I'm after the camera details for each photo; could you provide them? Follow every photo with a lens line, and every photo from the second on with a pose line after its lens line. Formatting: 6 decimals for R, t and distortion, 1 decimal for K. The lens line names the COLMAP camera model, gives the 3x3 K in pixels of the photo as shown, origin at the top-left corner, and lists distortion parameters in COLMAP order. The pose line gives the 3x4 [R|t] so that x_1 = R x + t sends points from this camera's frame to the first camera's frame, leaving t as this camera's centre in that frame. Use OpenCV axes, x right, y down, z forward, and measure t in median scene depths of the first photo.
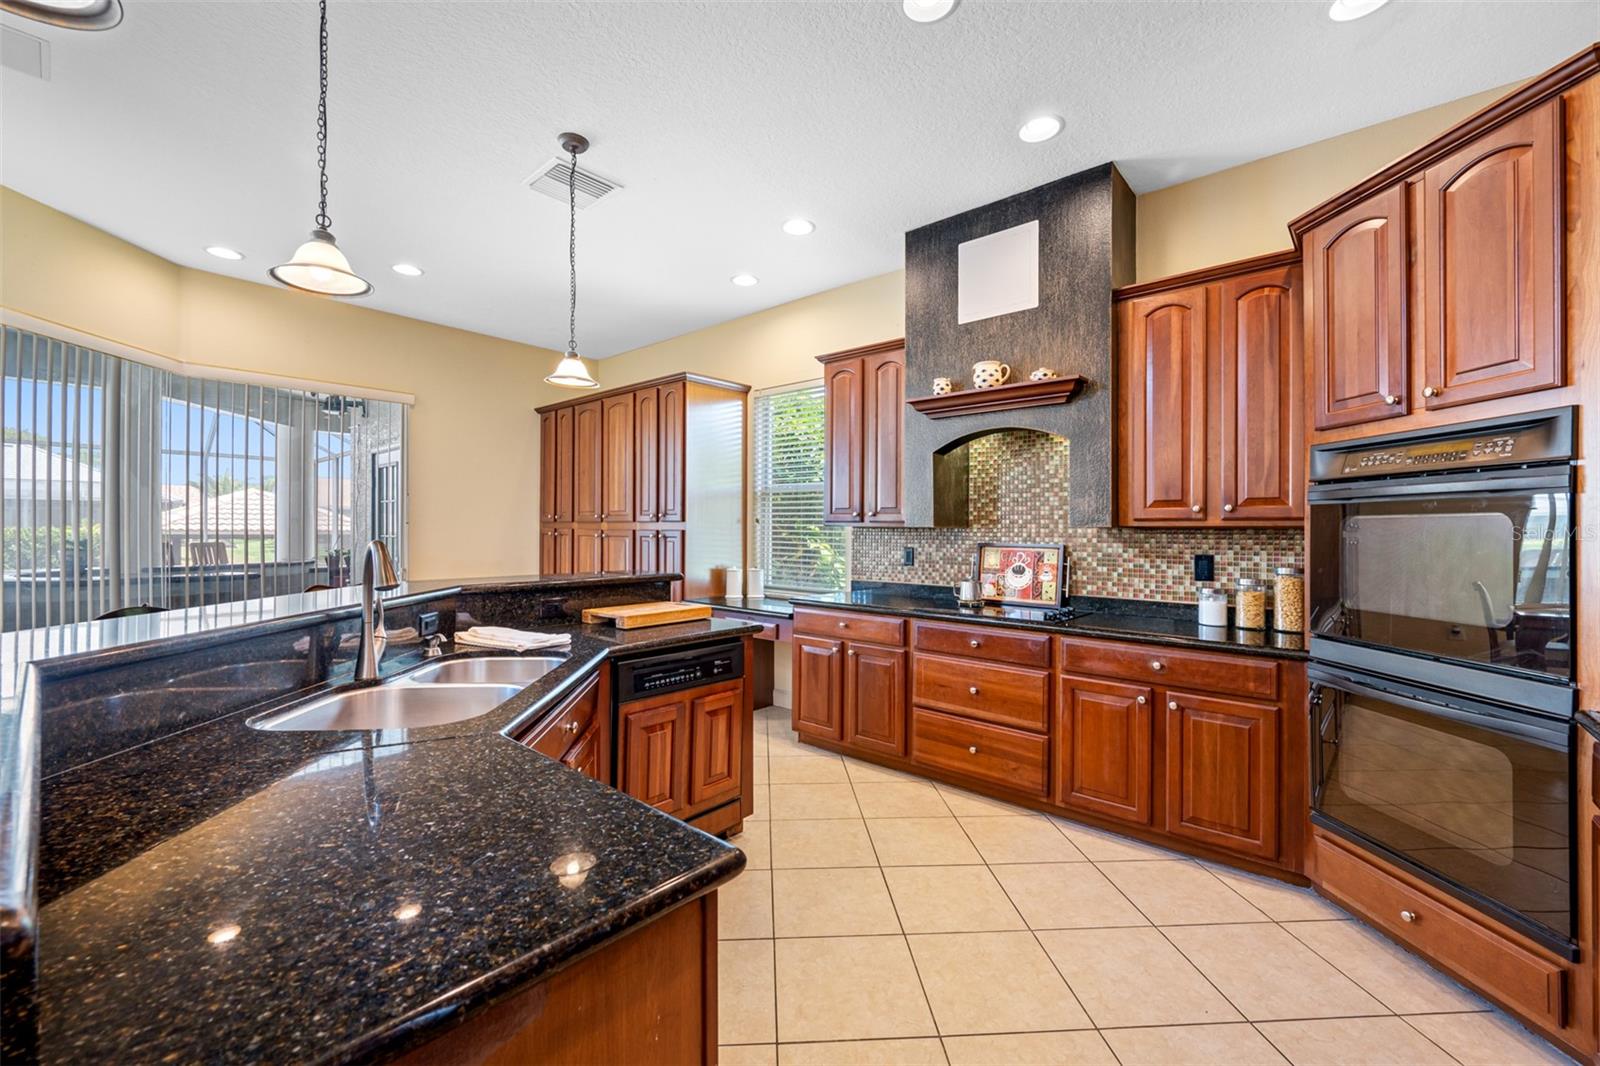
lens RADIAL K [[644.4, 0, 807.4], [0, 644.4, 527.7], [0, 0, 1]] dist [-0.002544, 0.000935]
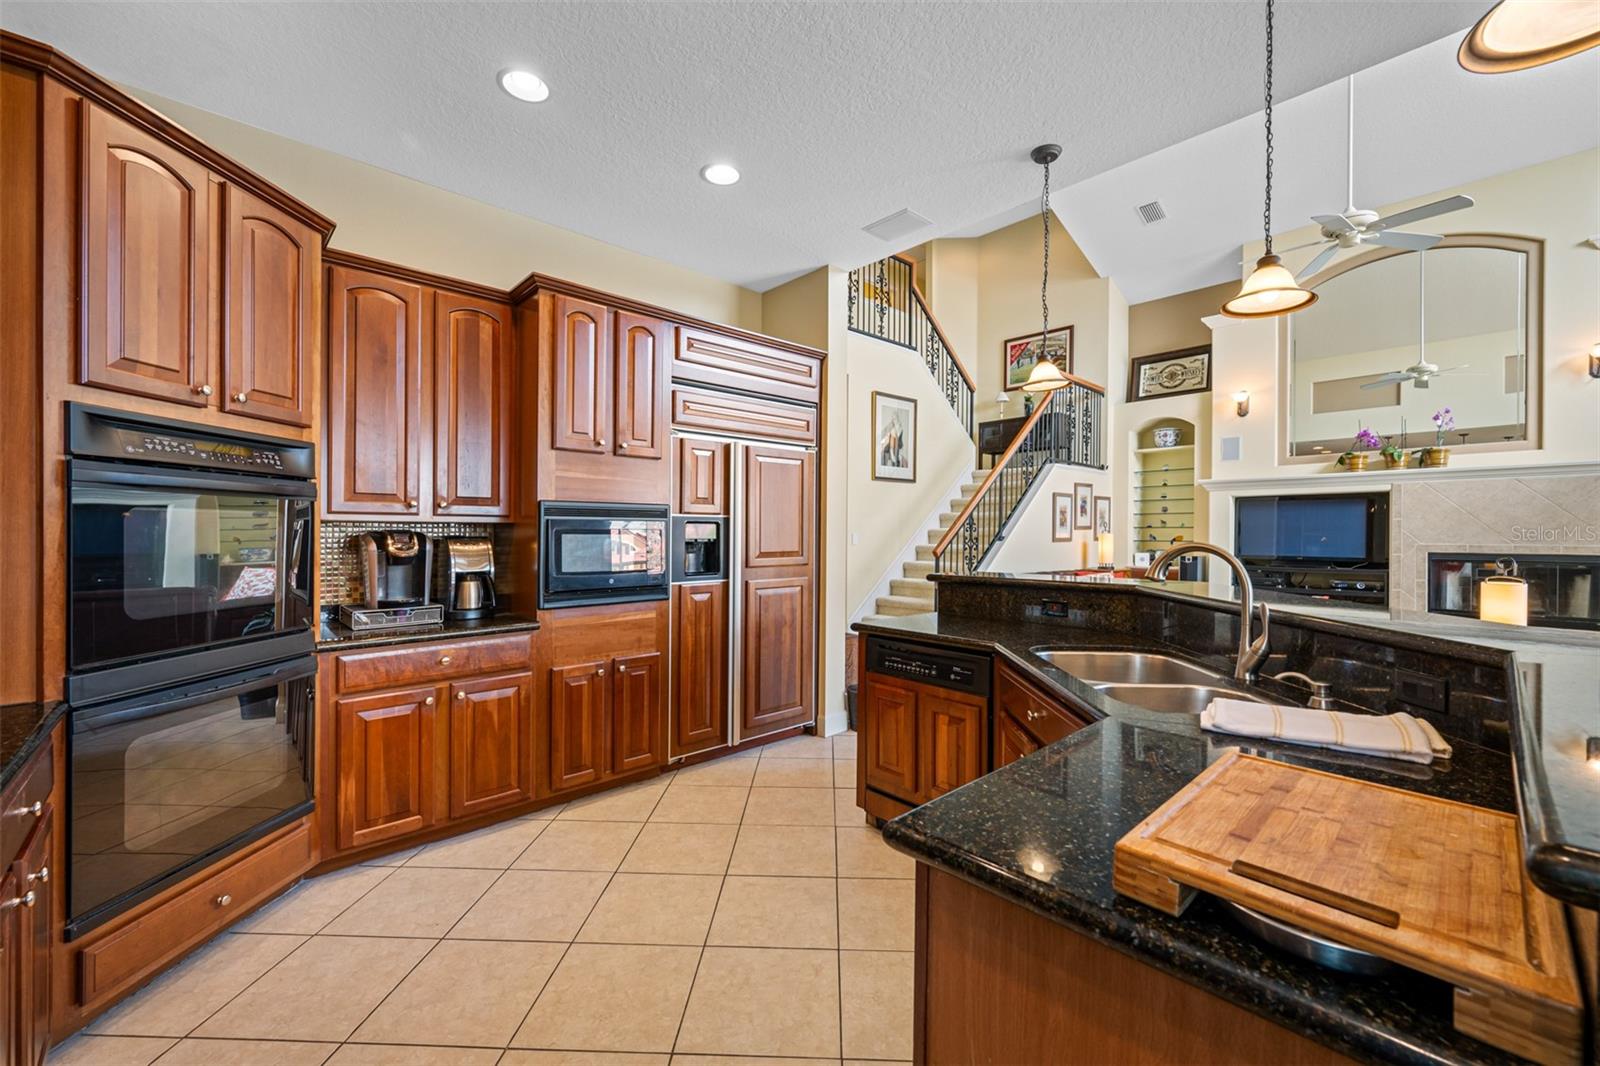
lens RADIAL K [[644.4, 0, 798.7], [0, 644.4, 536.4], [0, 0, 1]] dist [-0.002544, 0.000935]
pose [[-0.993998, -0.010378, 0.108908, -0.053250], [-0.010404, 0.999946, 0.000323, 0.007288], [-0.108906, -0.000812, -0.994052, 1.216322]]
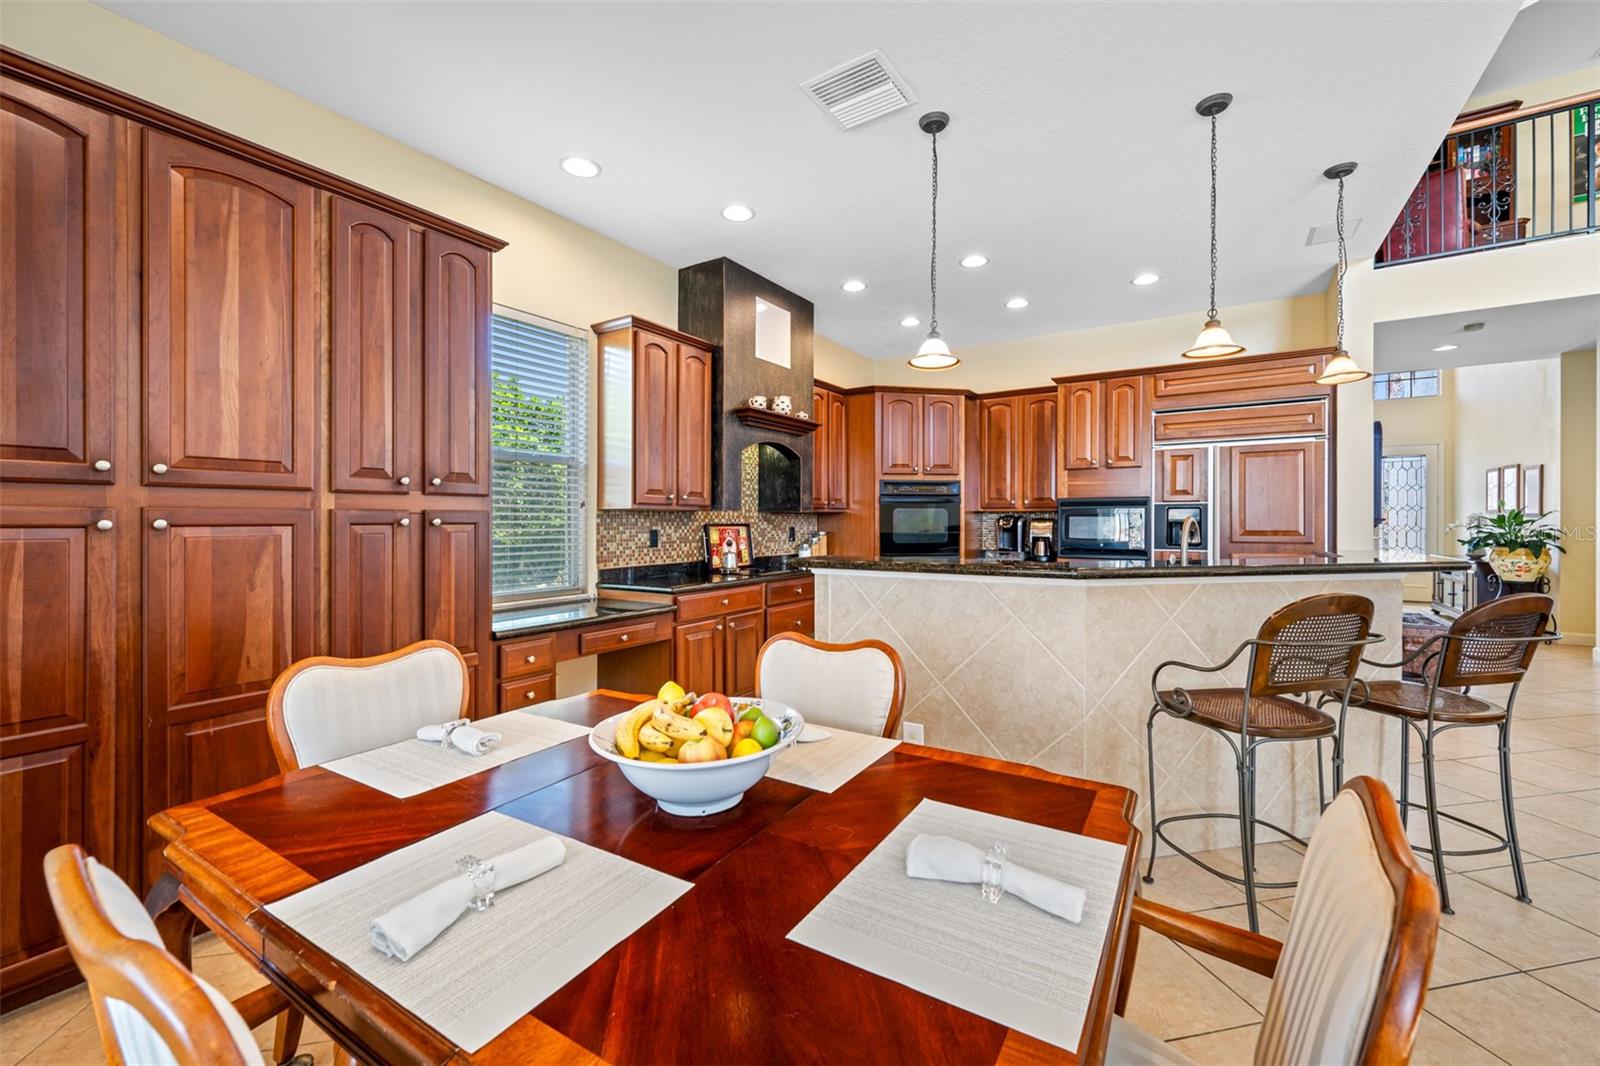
lens RADIAL K [[644.4, 0, 799.7], [0, 644.4, 522.7], [0, 0, 1]] dist [-0.002544, 0.000935]
pose [[-0.135631, -0.011749, 0.990690, -1.241764], [-0.005486, 0.999923, 0.011107, 0.008606], [-0.990744, -0.003928, -0.135685, 1.249657]]
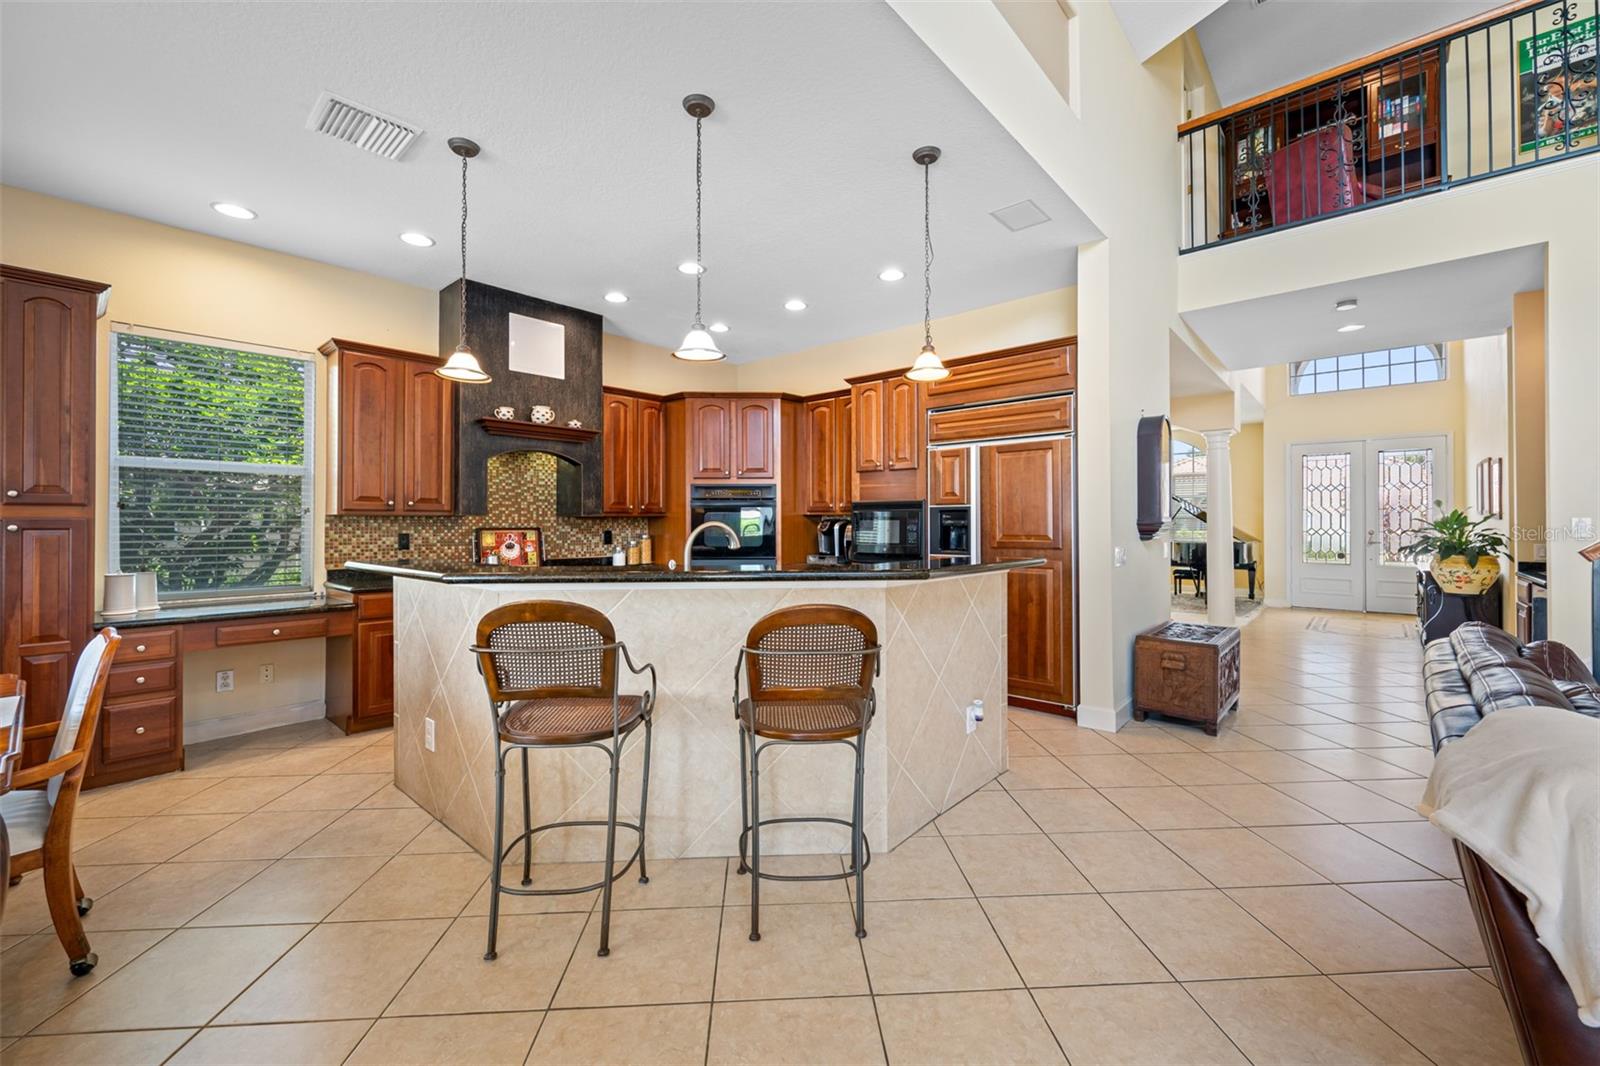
lens RADIAL K [[644.4, 0, 806.2], [0, 644.4, 517.7], [0, 0, 1]] dist [-0.002544, 0.000935]
pose [[0.010167, -0.000530, 0.999948, -1.314433], [-0.002988, 0.999995, 0.000560, 0.000046], [-0.999944, -0.002994, 0.010165, 0.397758]]
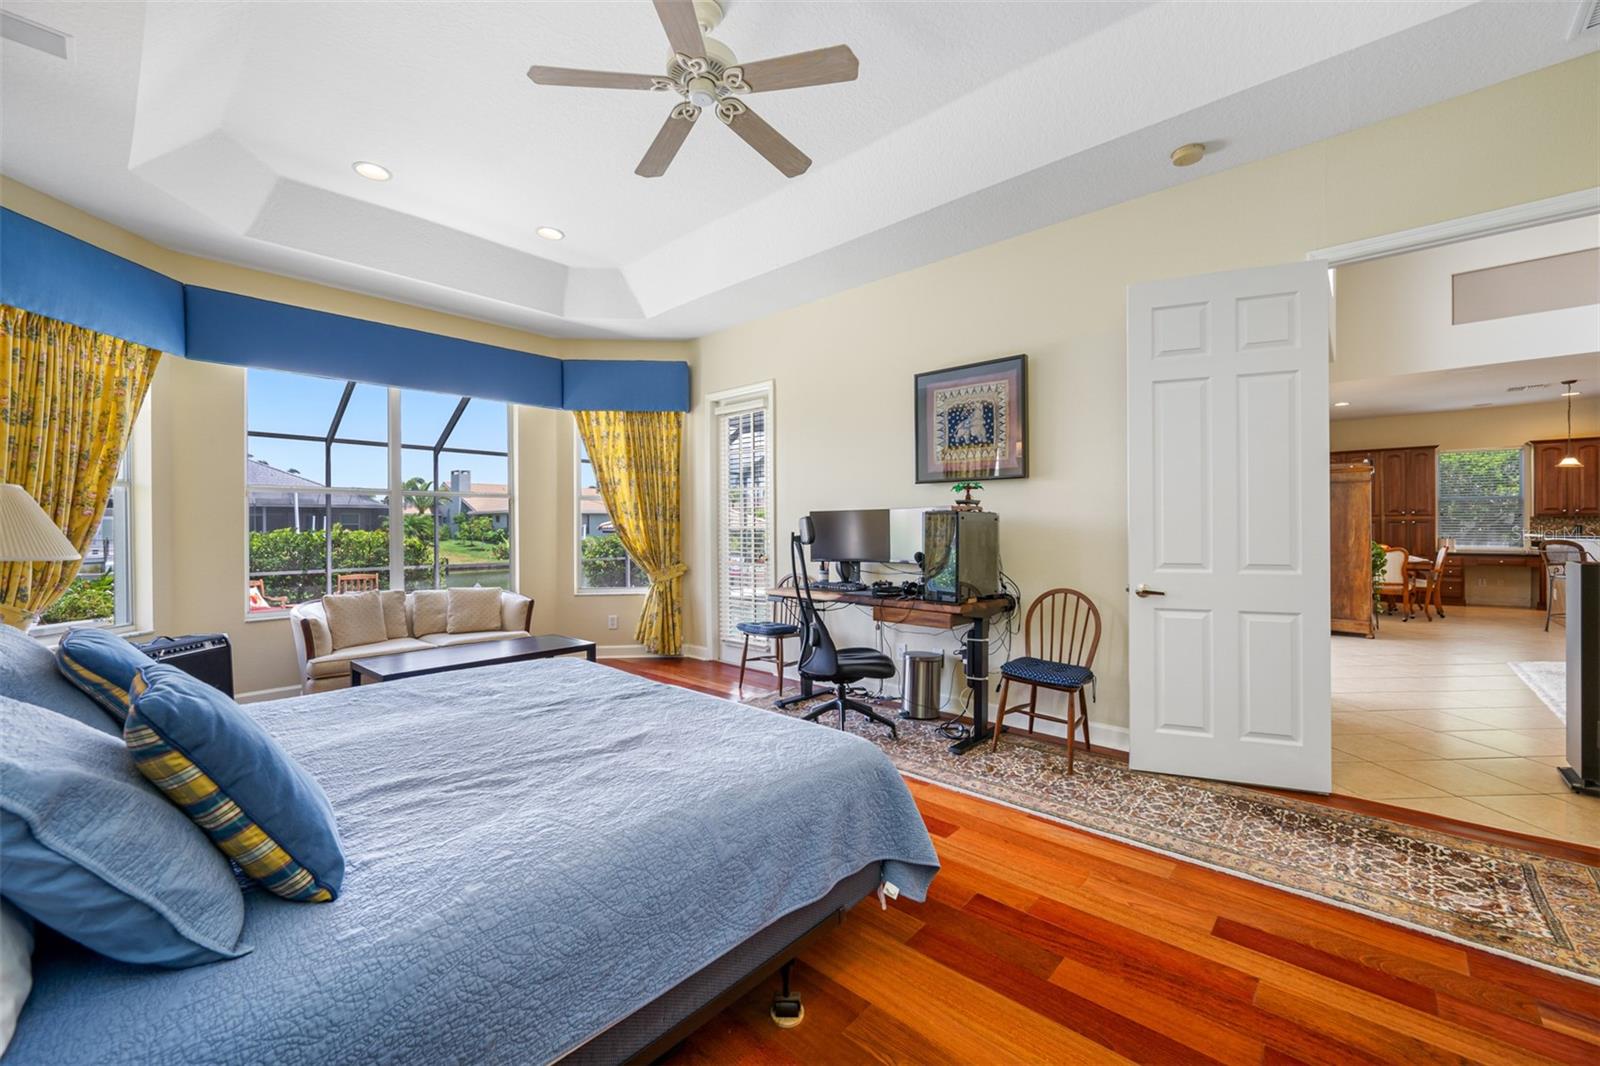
lens RADIAL K [[644.4, 0, 799.0], [0, 644.4, 528.5], [0, 0, 1]] dist [-0.002544, 0.000935]
pose [[0.999675, -0.013618, -0.021573, -3.535424], [0.013762, 0.999884, 0.006537, -0.013618], [0.021482, -0.006831, 0.999746, -1.866796]]
